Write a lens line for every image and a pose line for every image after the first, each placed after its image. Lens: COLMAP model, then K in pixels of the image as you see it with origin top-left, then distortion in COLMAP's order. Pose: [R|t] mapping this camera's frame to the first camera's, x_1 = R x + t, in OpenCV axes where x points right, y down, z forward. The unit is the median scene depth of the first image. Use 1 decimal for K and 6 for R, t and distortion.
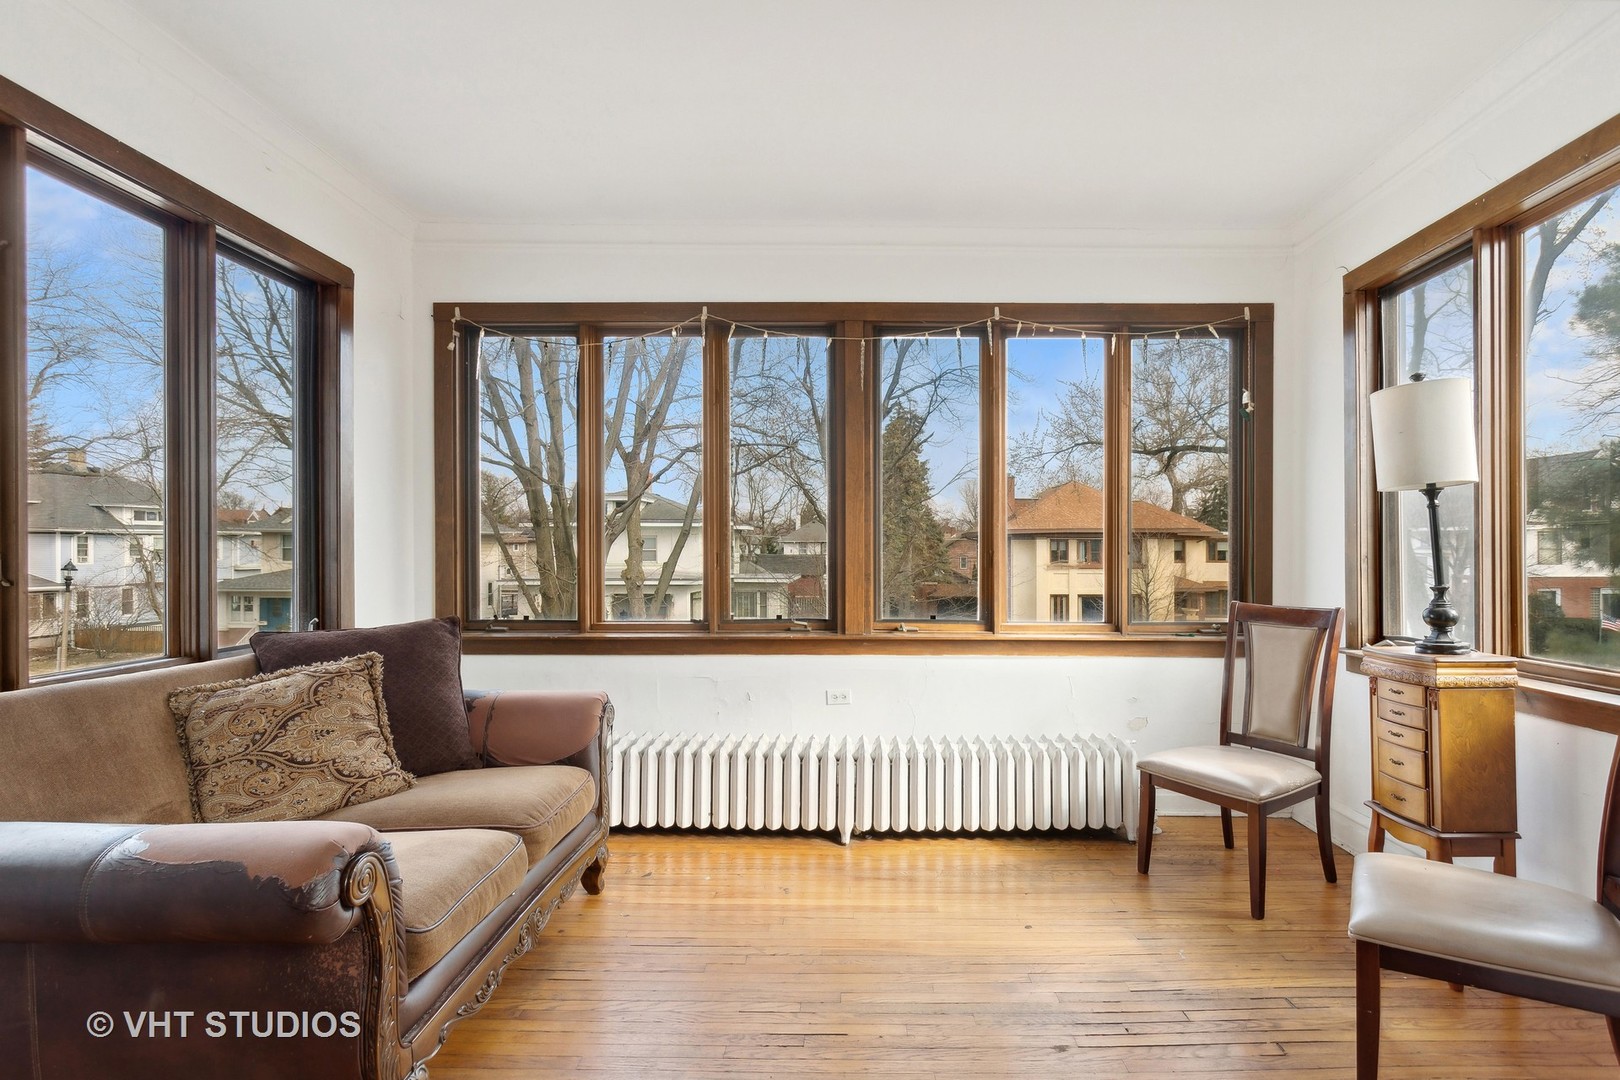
lens RADIAL K [[779.7, 0, 828.8], [0, 779.7, 560.8], [0, 0, 1]] dist [-0.000697, 0.000169]
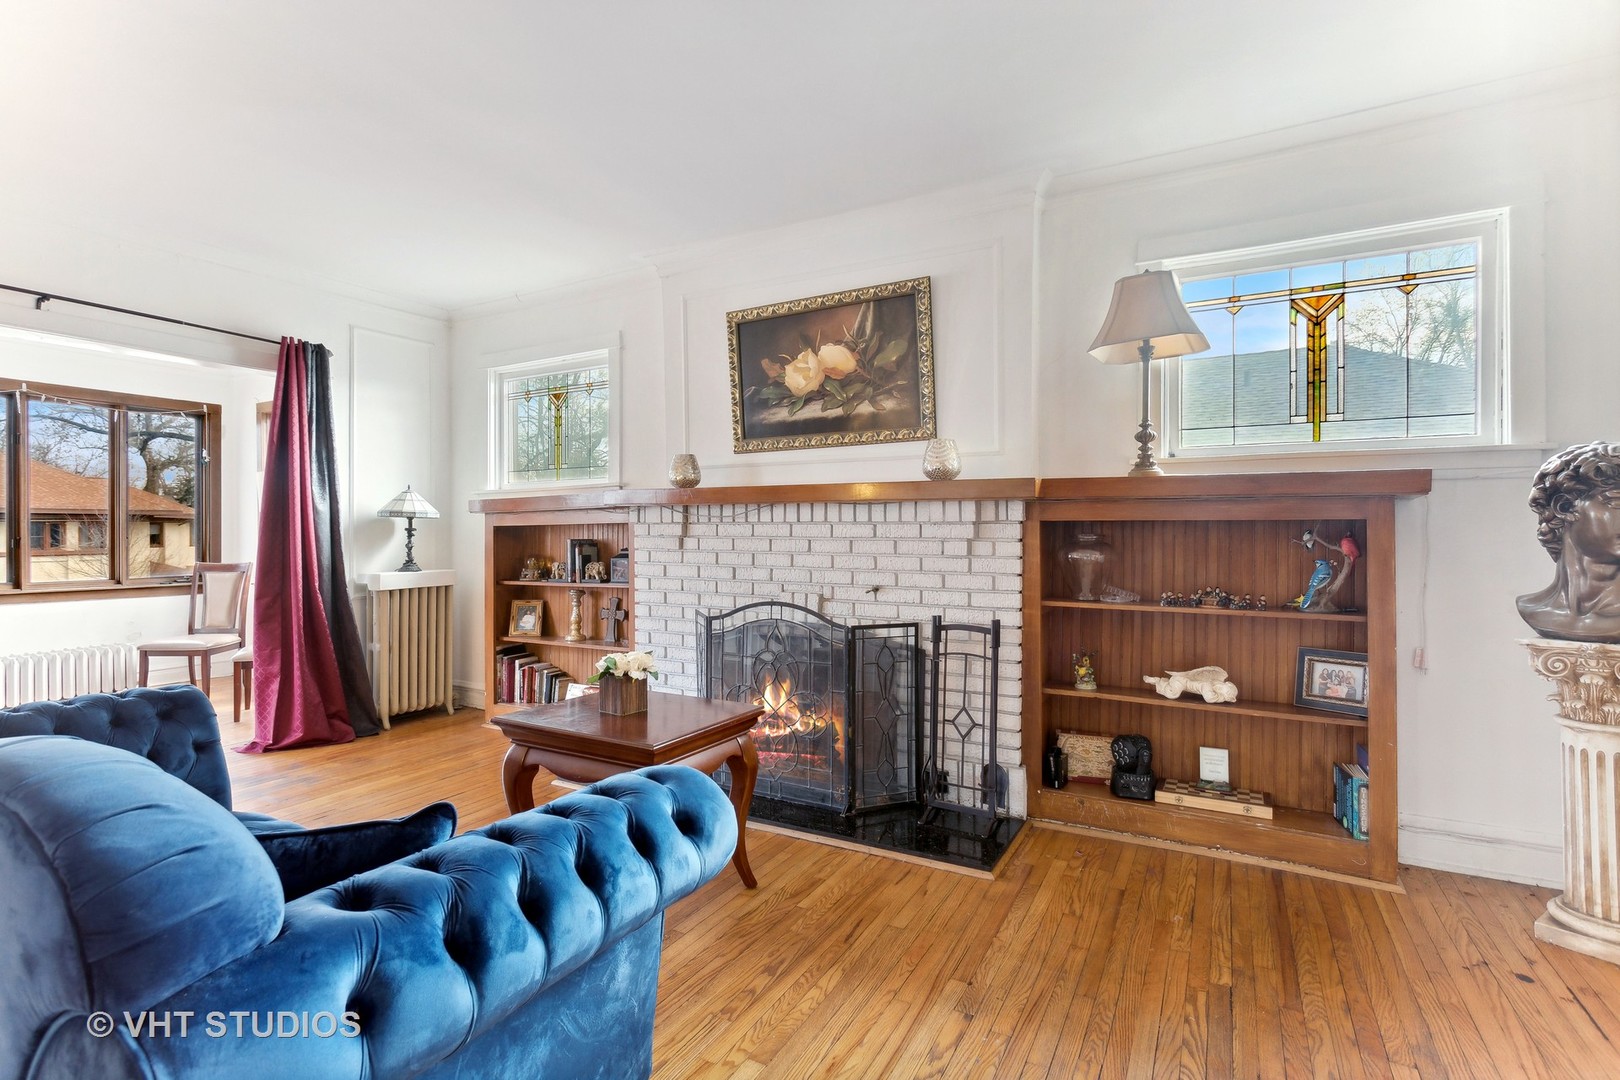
lens RADIAL K [[770.1, 0, 810.0], [0, 770.1, 540.0], [0, 0, 1]] dist [-0.001410, 0.000009]
pose [[0.428261, -0.000789, 0.903655, -0.487272], [0.005988, 0.999980, -0.001965, 0.004761], [-0.903635, 0.006253, 0.428257, -1.053570]]
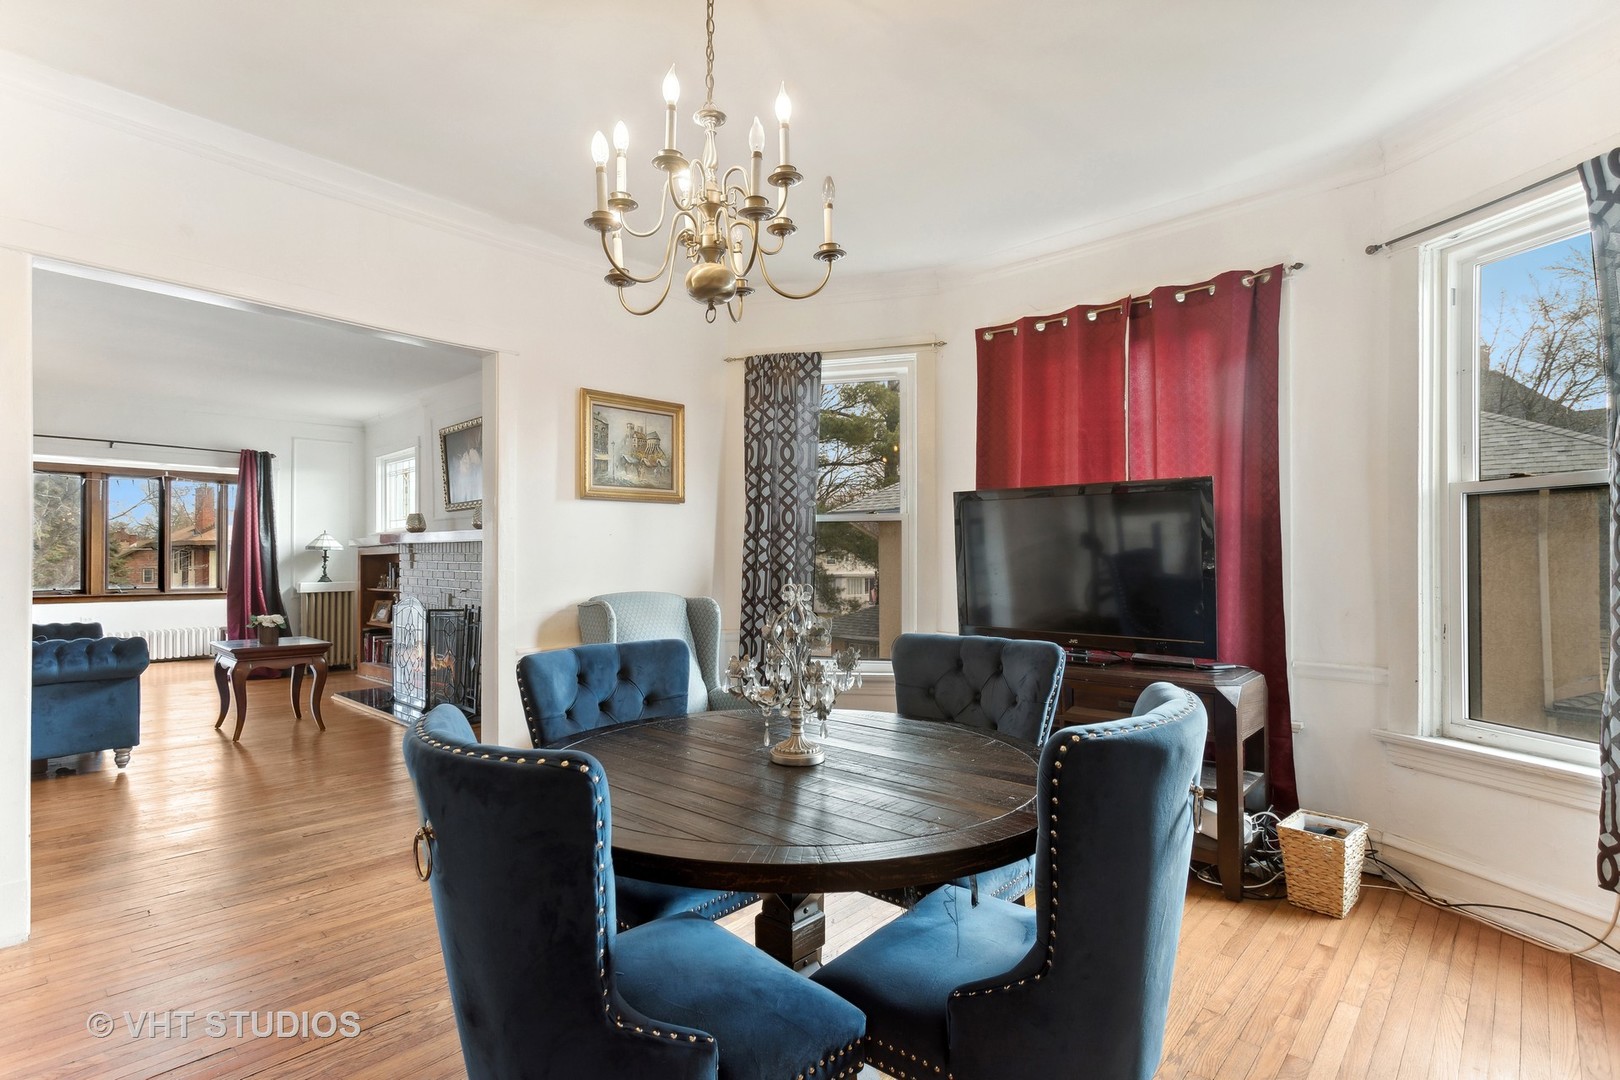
lens RADIAL K [[779.7, 0, 828.8], [0, 779.7, 560.8], [0, 0, 1]] dist [-0.000697, 0.000169]
pose [[0.624175, 0.003923, 0.781275, -0.435766], [0.004466, 0.999953, -0.008589, 0.015770], [-0.781272, 0.008851, 0.624128, -2.341625]]
